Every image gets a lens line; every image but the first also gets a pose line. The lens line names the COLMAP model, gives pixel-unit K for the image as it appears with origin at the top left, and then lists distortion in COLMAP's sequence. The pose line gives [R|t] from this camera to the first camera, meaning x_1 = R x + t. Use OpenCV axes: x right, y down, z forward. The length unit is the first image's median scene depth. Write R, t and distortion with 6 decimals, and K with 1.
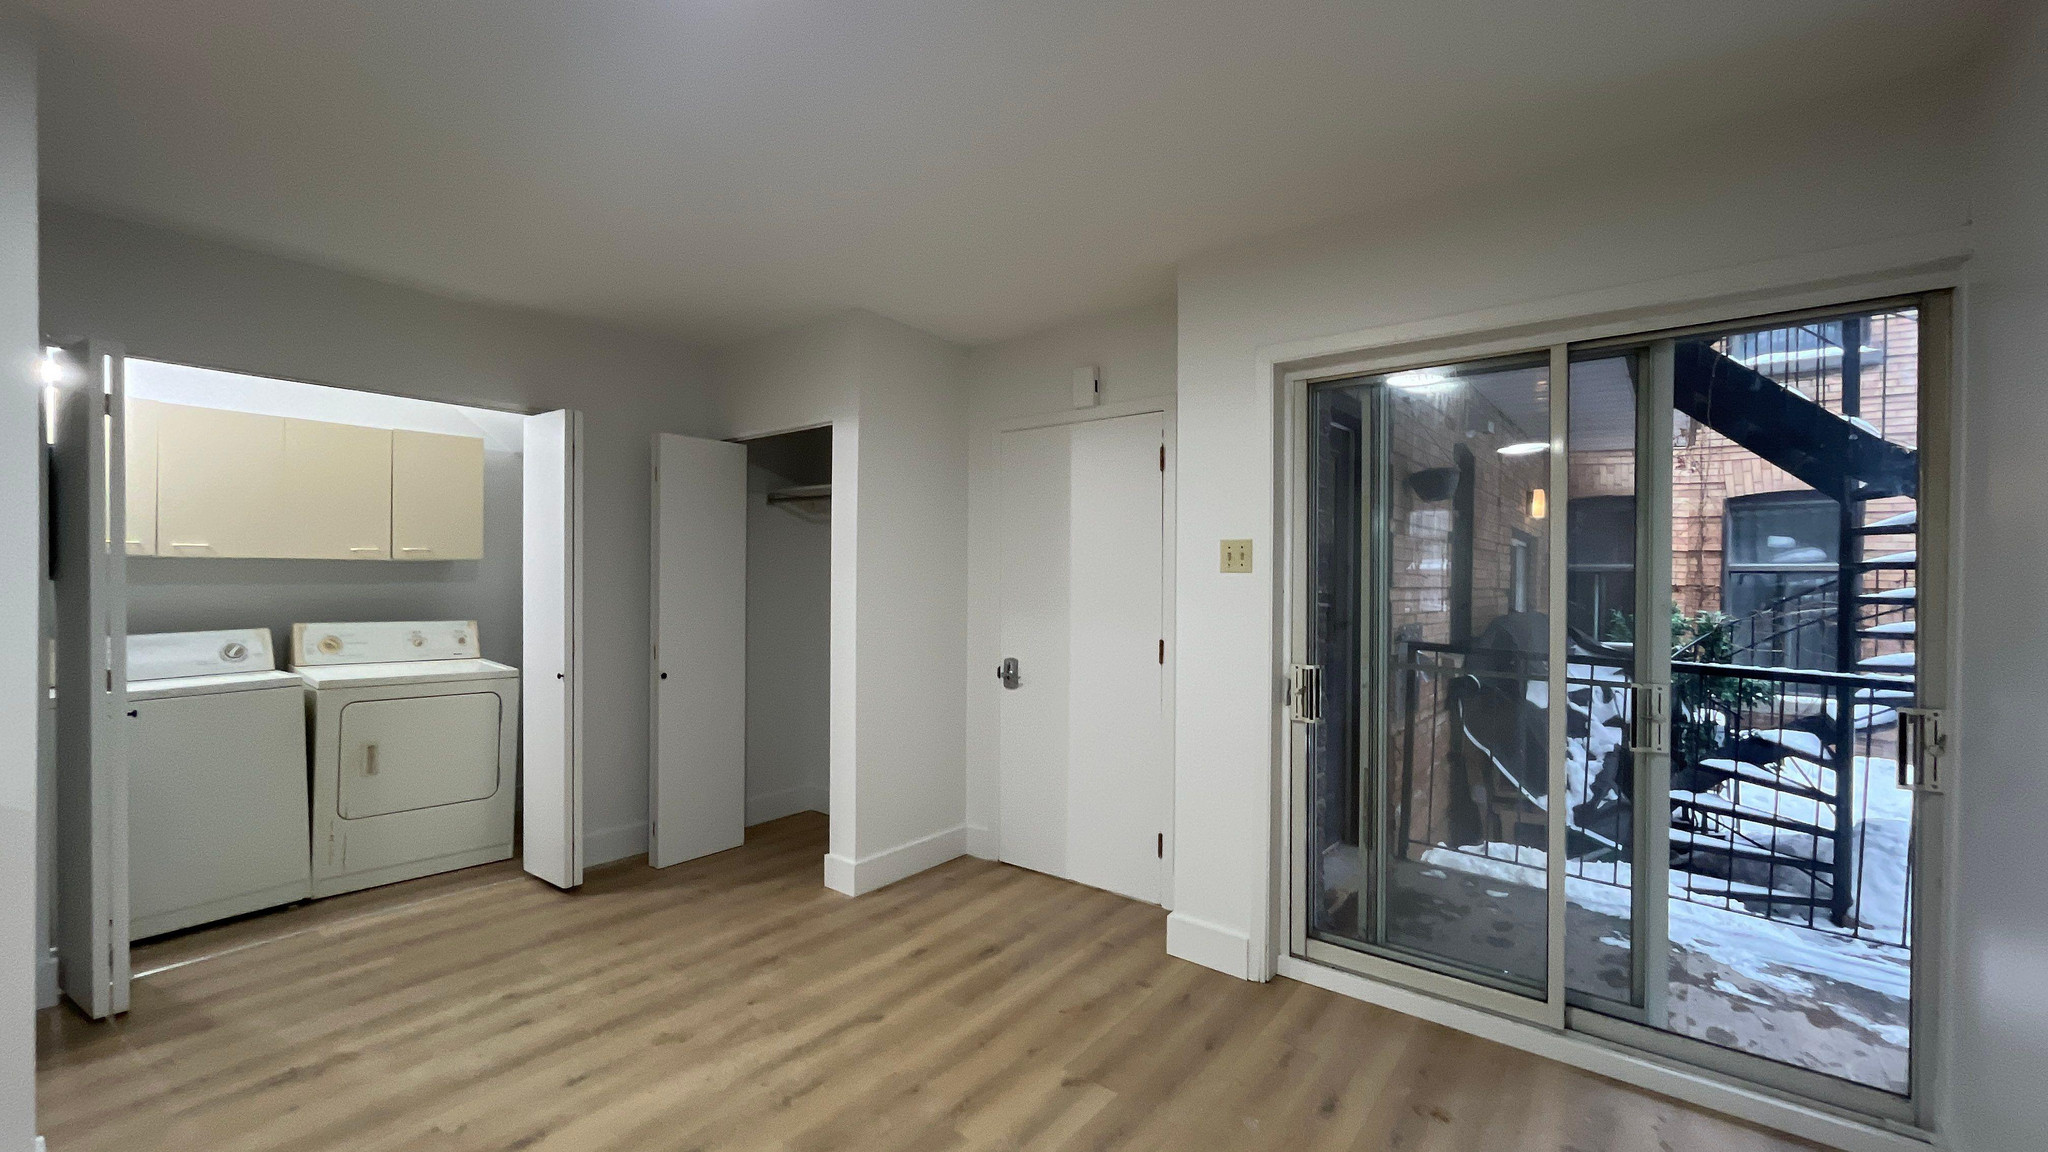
lens RADIAL K [[834.2, 0, 1034.6], [0, 834.2, 577.2], [0, 0, 1]] dist [0.000929, 0.000106]
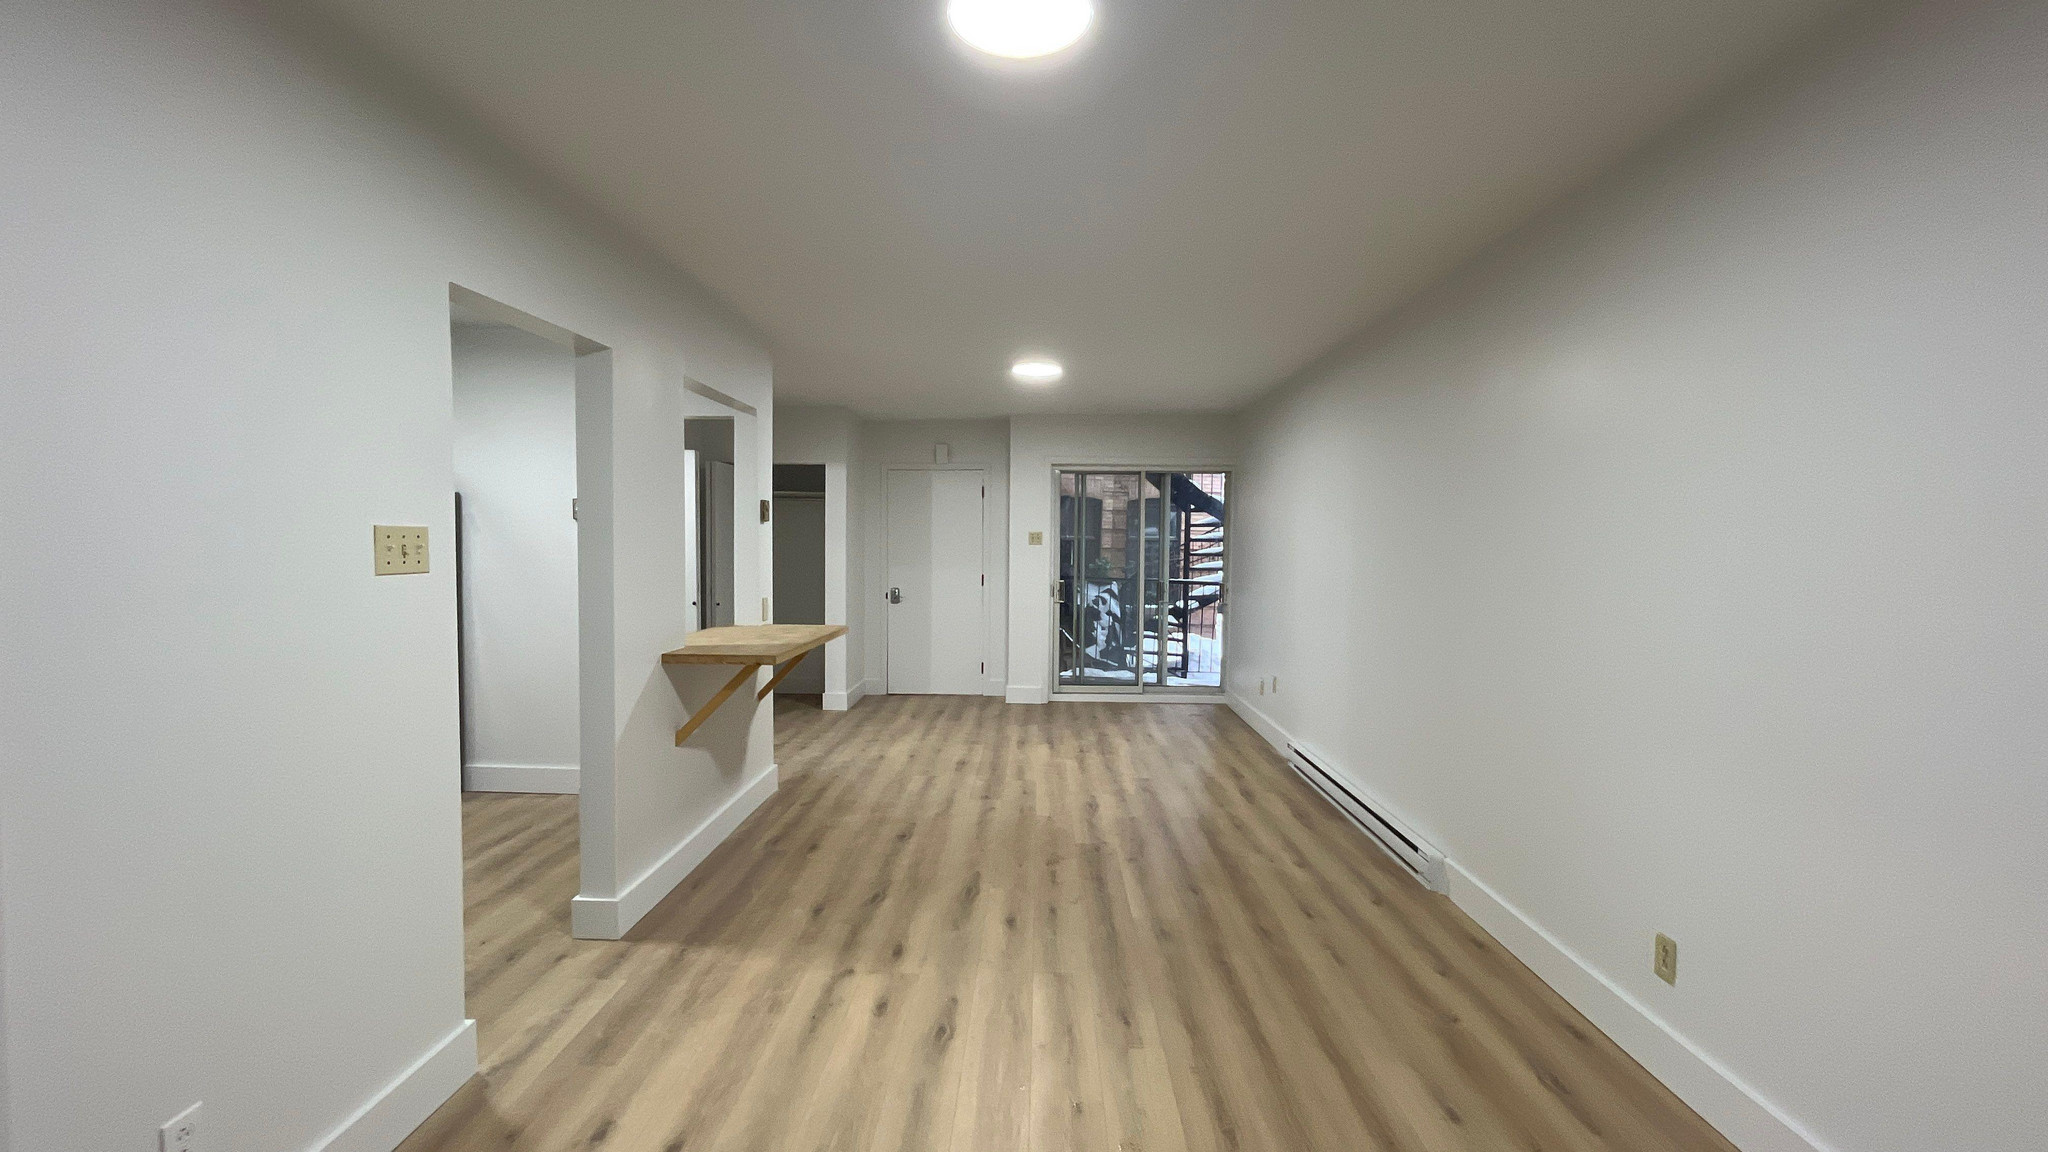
lens RADIAL K [[834.2, 0, 1034.6], [0, 834.2, 577.2], [0, 0, 1]] dist [0.000929, 0.000106]
pose [[0.794617, -0.023385, 0.606661, -1.024830], [-0.005398, 0.998946, 0.045576, -0.018119], [-0.607087, -0.039490, 0.793653, -0.783284]]
